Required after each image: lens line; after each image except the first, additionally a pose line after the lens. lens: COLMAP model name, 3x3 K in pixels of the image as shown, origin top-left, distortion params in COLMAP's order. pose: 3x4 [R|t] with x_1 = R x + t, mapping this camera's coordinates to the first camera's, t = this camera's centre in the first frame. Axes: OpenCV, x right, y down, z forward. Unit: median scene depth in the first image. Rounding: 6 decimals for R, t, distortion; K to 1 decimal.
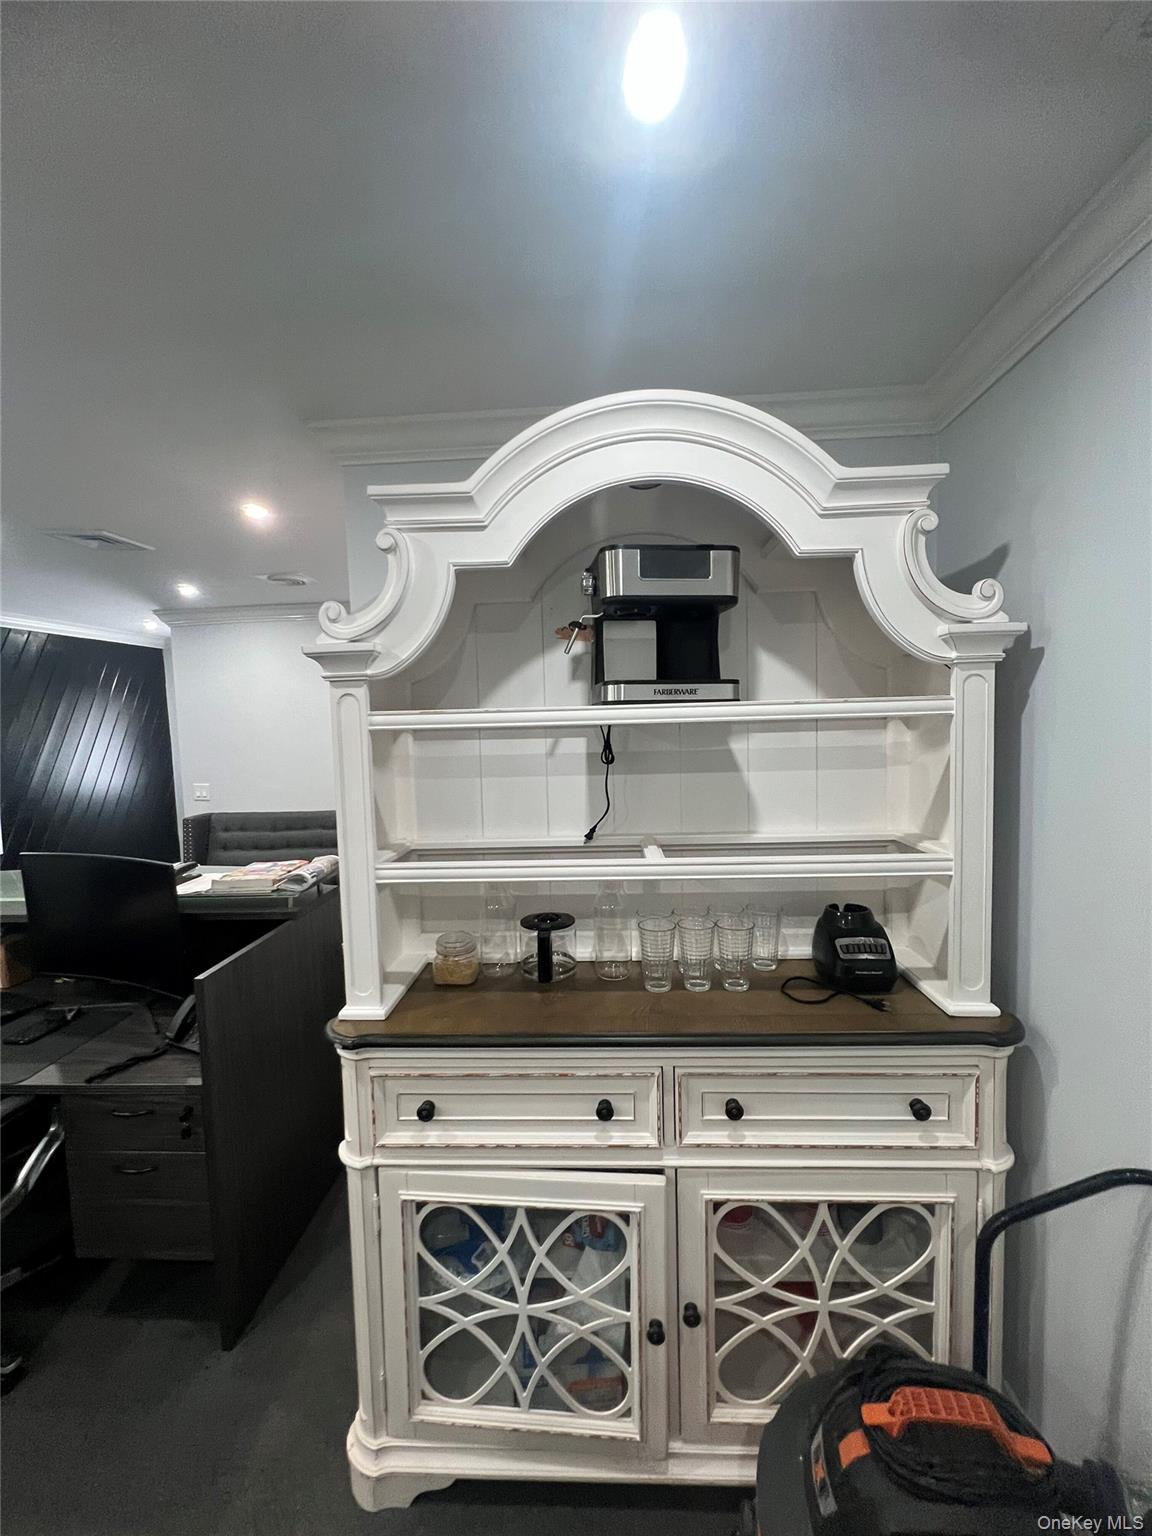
lens RADIAL K [[613.8, 0, 580.8], [0, 613.8, 762.9], [0, 0, 1]] dist [-0.000812, -0.000224]
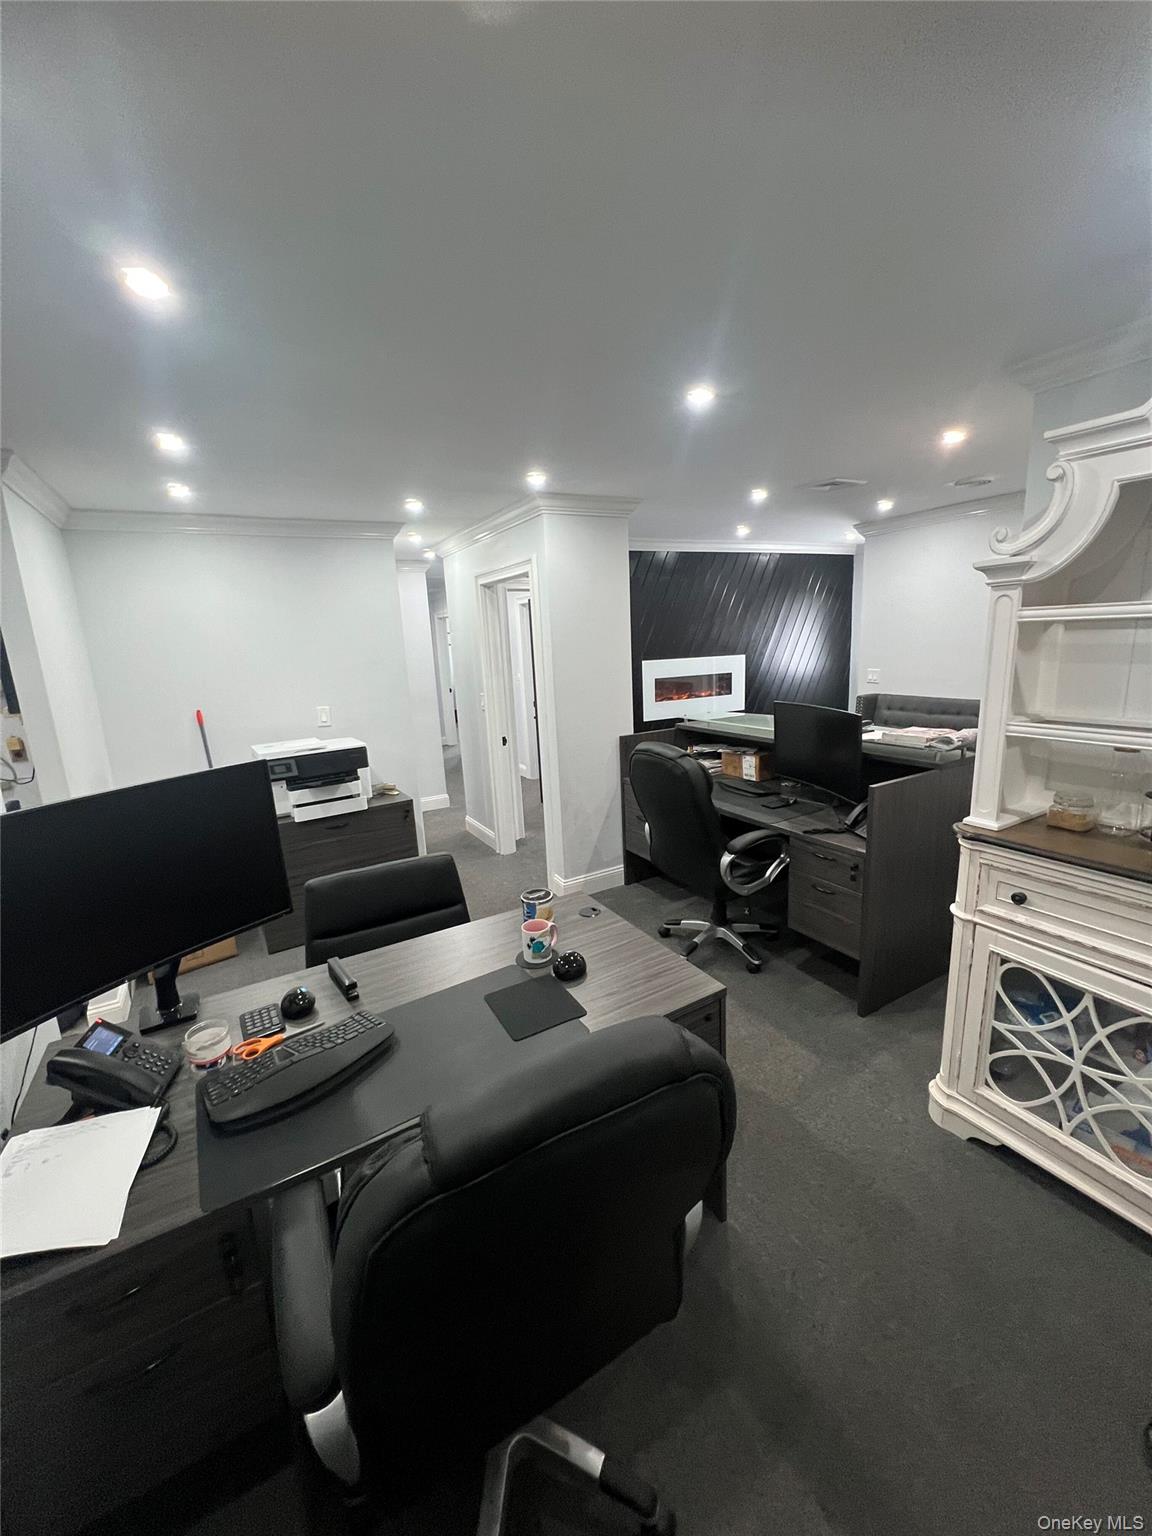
lens RADIAL K [[613.8, 0, 580.8], [0, 613.8, 762.9], [0, 0, 1]] dist [-0.000812, -0.000224]
pose [[0.556052, 0.170810, -0.813407, 0.223467], [-0.031021, 0.982238, 0.185058, 0.025827], [0.830569, -0.077669, 0.551474, -0.467777]]
